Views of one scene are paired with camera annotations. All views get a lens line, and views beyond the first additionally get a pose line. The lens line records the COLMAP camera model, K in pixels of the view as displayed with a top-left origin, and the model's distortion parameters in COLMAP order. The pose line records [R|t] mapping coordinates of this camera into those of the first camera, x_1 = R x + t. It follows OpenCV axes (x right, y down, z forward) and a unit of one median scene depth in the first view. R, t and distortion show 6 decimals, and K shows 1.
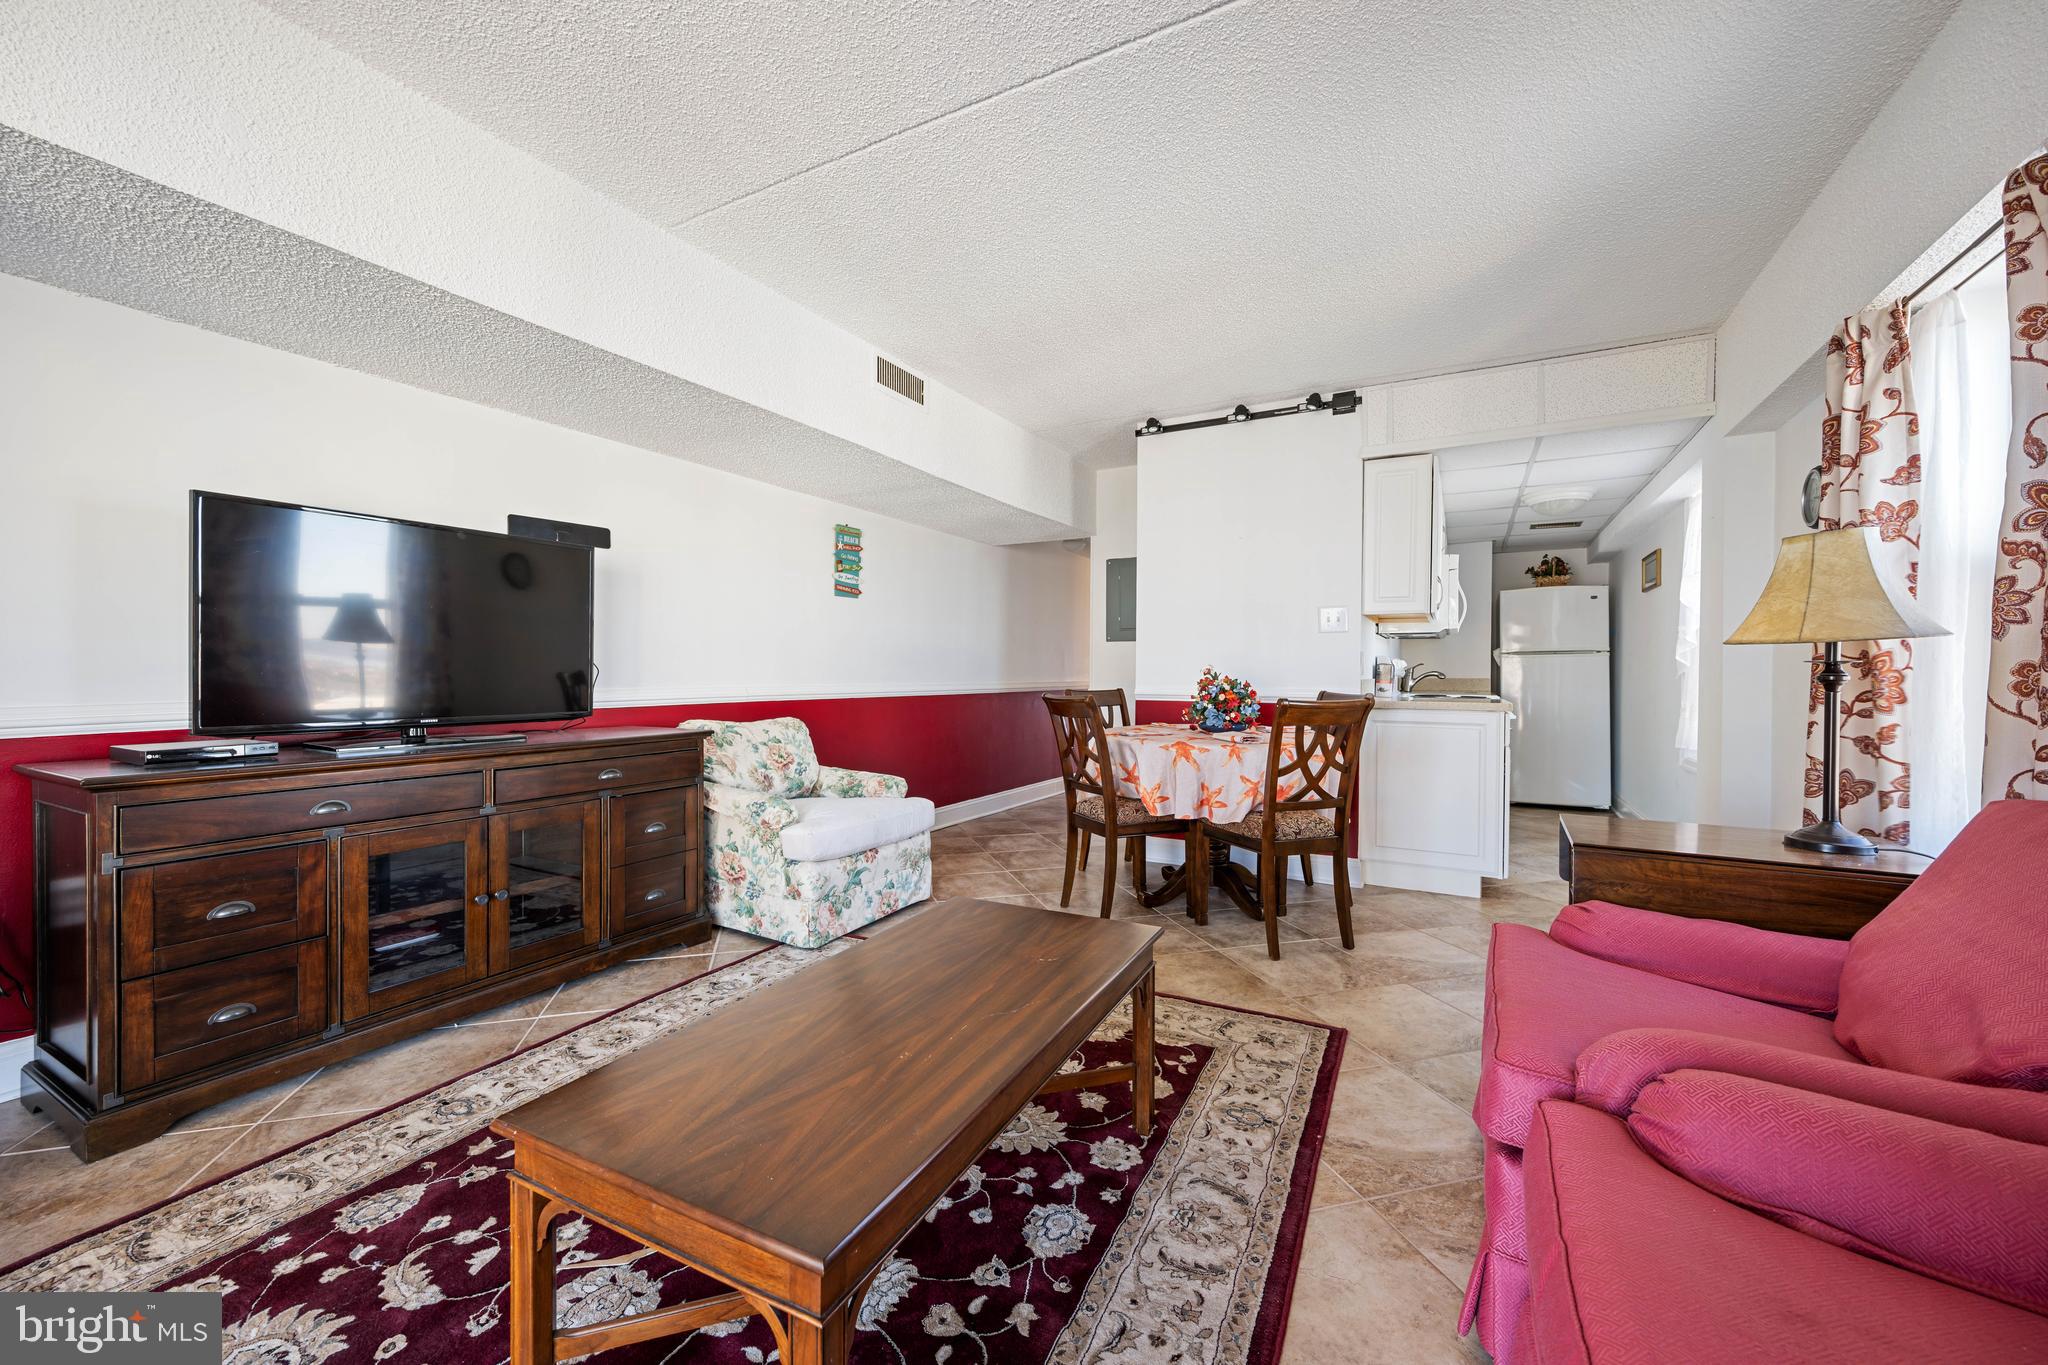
lens RADIAL K [[845.2, 0, 1007.4], [0, 845.2, 674.3], [0, 0, 1]] dist [0.002859, -0.001398]
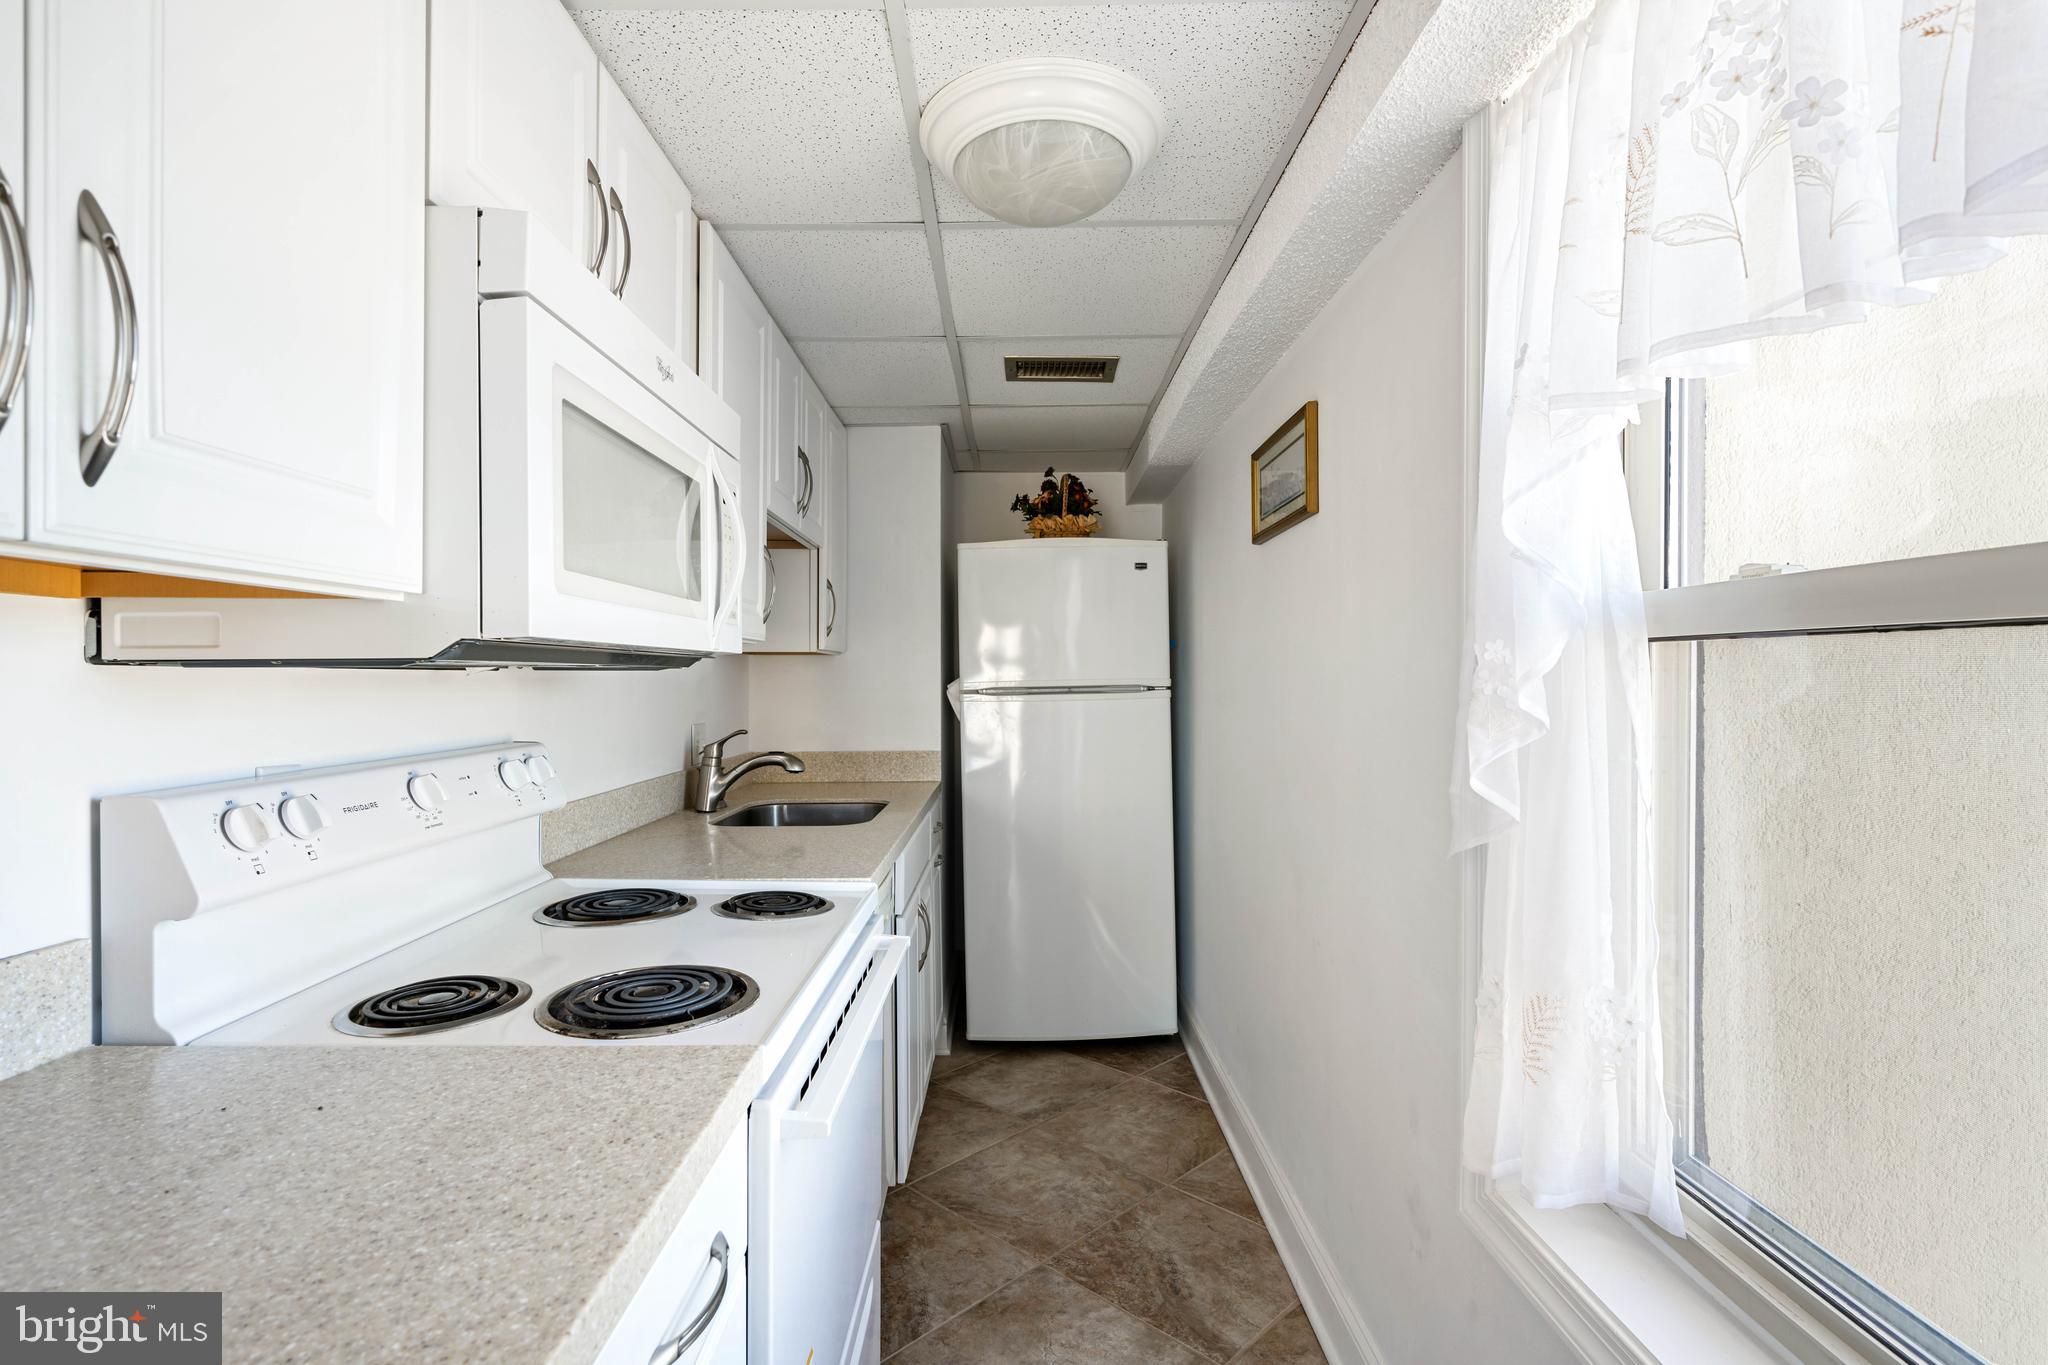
lens RADIAL K [[1004.9, 0, 1024.5], [0, 1004.9, 681.6], [0, 0, 1]] dist [0.000335, 0.000007]
pose [[0.874740, -0.015438, 0.484347, 0.510427], [0.013155, 0.999881, 0.008112, -0.046670], [-0.484415, -0.000724, 0.874838, 0.756906]]
